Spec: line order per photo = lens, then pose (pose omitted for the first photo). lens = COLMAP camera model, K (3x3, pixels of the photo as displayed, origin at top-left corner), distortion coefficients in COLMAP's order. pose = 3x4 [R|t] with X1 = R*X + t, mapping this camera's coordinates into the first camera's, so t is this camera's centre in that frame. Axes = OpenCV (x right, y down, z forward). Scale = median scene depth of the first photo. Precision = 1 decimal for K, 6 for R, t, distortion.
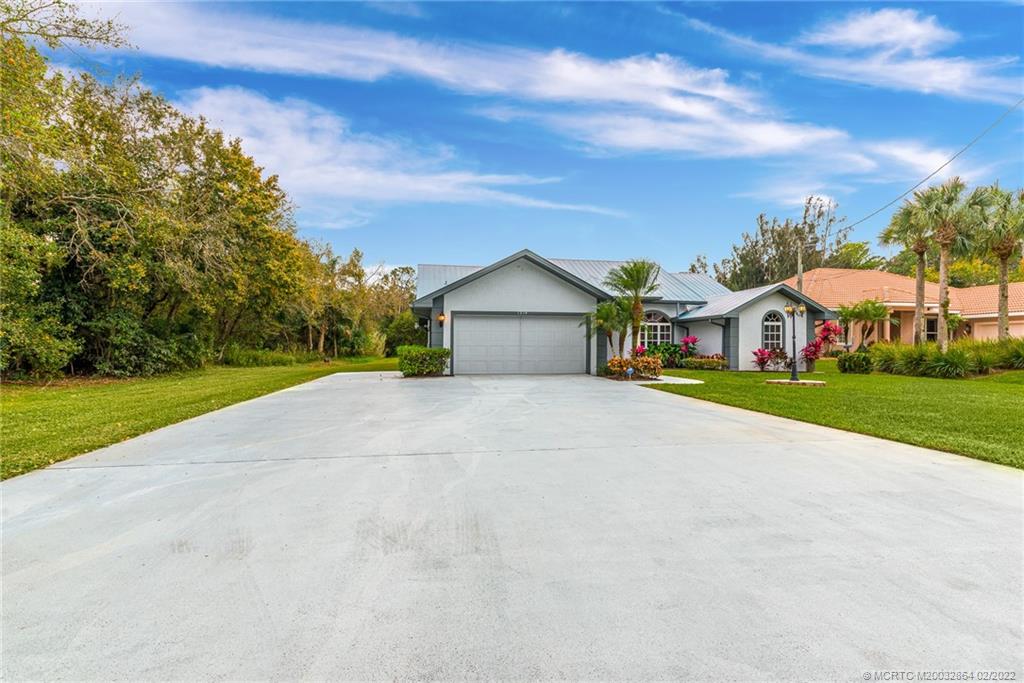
lens RADIAL K [[471.1, 0, 512.0], [0, 471.1, 341.5], [0, 0, 1]] dist [0.000947, -0.000099]
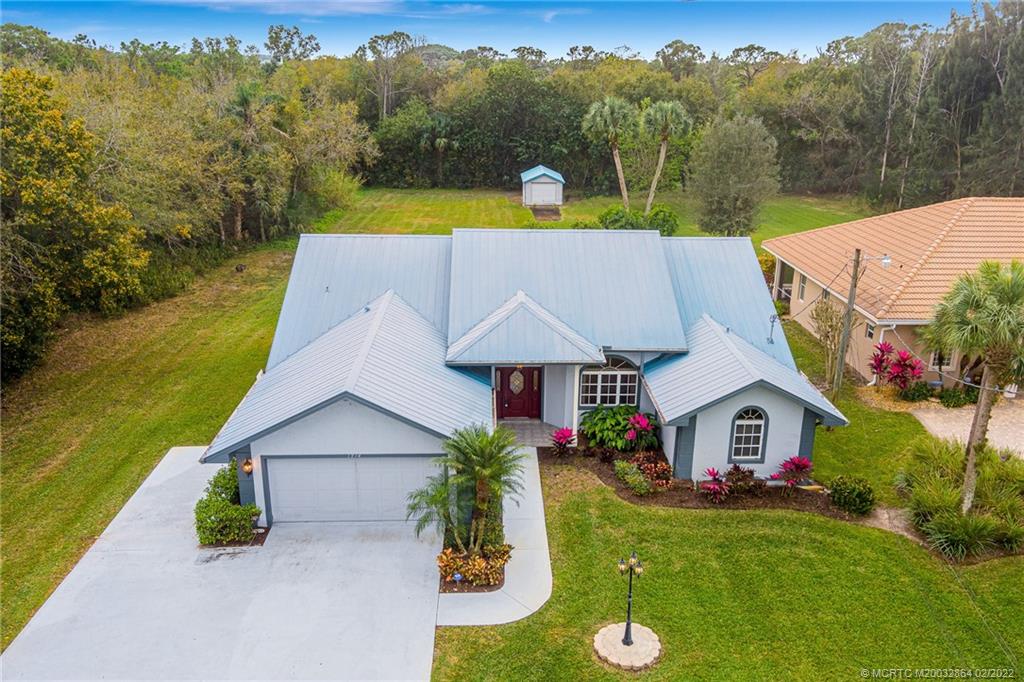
lens RADIAL K [[741.4, 0, 512.0], [0, 741.4, 341.0], [0, 0, 1]] dist [0.004967, 0.001618]
pose [[0.992692, 0.041972, -0.113144, 0.324351], [-0.004256, 0.949161, 0.314762, -0.496578], [0.120603, -0.311980, 0.942403, -0.036794]]
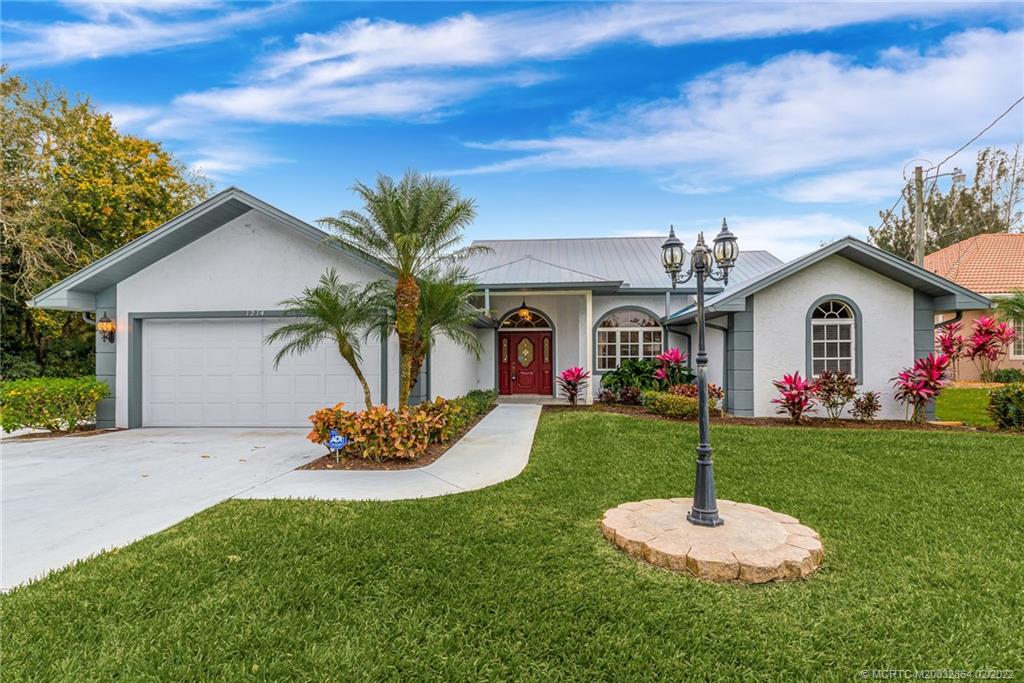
lens RADIAL K [[473.7, 0, 513.3], [0, 473.7, 359.2], [0, 0, 1]] dist [0.000304, 0.000463]
pose [[0.972829, -0.009463, -0.231330, 0.343416], [0.012057, 0.999879, 0.009800, -0.007926], [0.231210, -0.012322, 0.972826, 0.440456]]
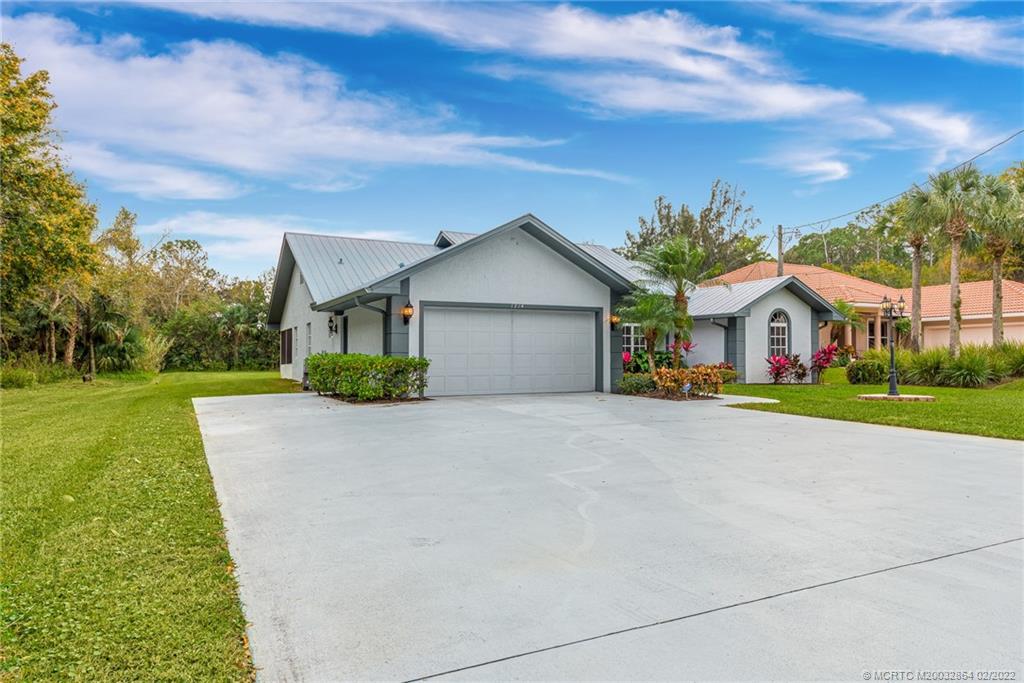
lens RADIAL K [[612.1, 0, 498.0], [0, 612.1, 352.9], [0, 0, 1]] dist [0.001577, -0.001225]
pose [[0.961999, -0.003727, 0.273027, -0.202413], [0.001798, 0.999972, 0.007314, 0.001860], [-0.273046, -0.006545, 0.961979, 0.114534]]
